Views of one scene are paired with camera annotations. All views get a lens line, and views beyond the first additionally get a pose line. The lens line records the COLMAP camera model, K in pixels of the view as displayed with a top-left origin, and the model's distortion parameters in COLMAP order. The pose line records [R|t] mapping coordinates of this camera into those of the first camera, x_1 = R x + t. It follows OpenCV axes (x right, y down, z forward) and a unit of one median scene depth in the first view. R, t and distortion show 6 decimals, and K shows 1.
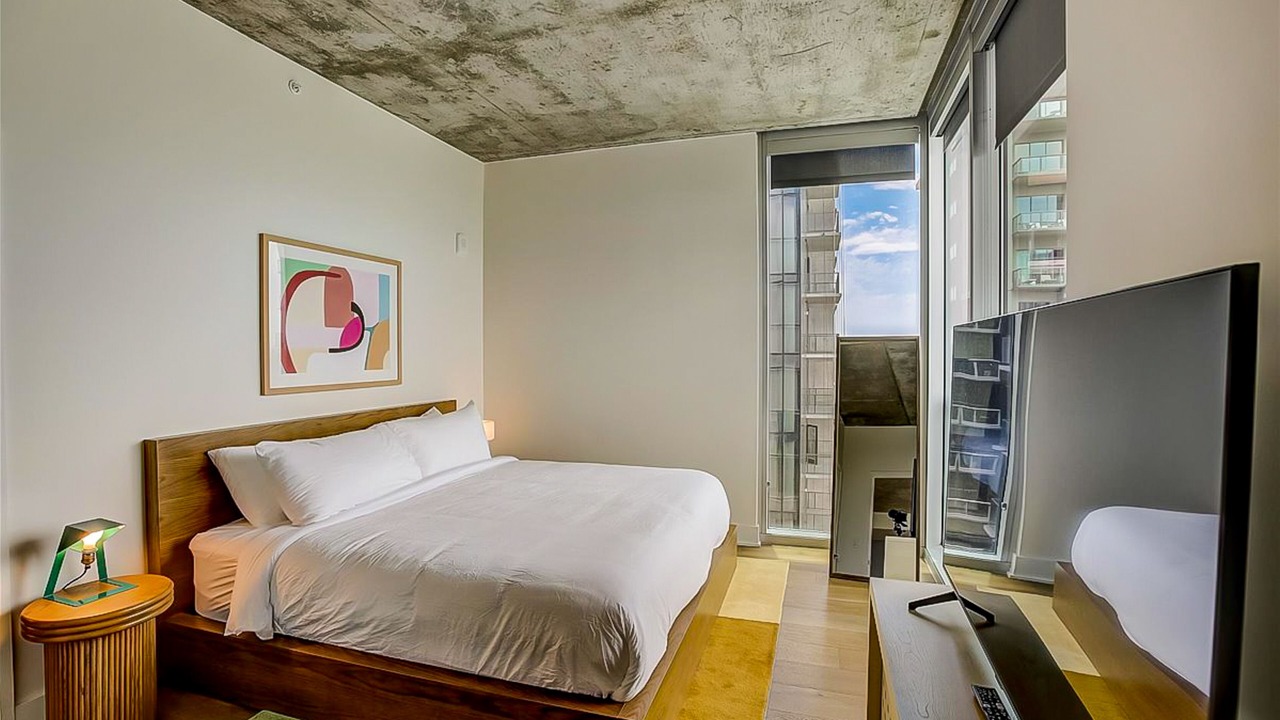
lens RADIAL K [[581.3, 0, 637.0], [0, 581.3, 360.2], [0, 0, 1]] dist [-0.060264, 0.023465]
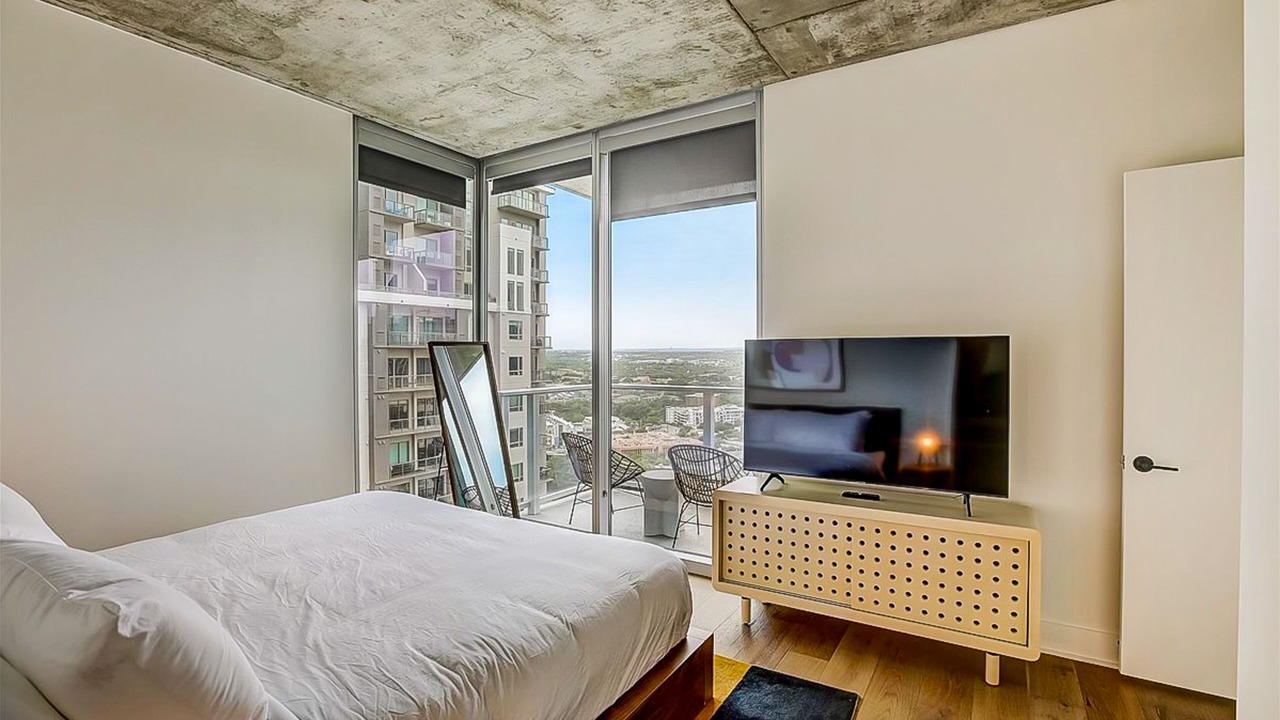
lens RADIAL K [[581.3, 0, 637.0], [0, 581.3, 360.2], [0, 0, 1]] dist [-0.060264, 0.023465]
pose [[0.250292, -0.012301, 0.968092, -0.650842], [0.018076, 0.999804, 0.008031, -0.007339], [-0.968002, 0.015489, 0.250465, 0.405558]]
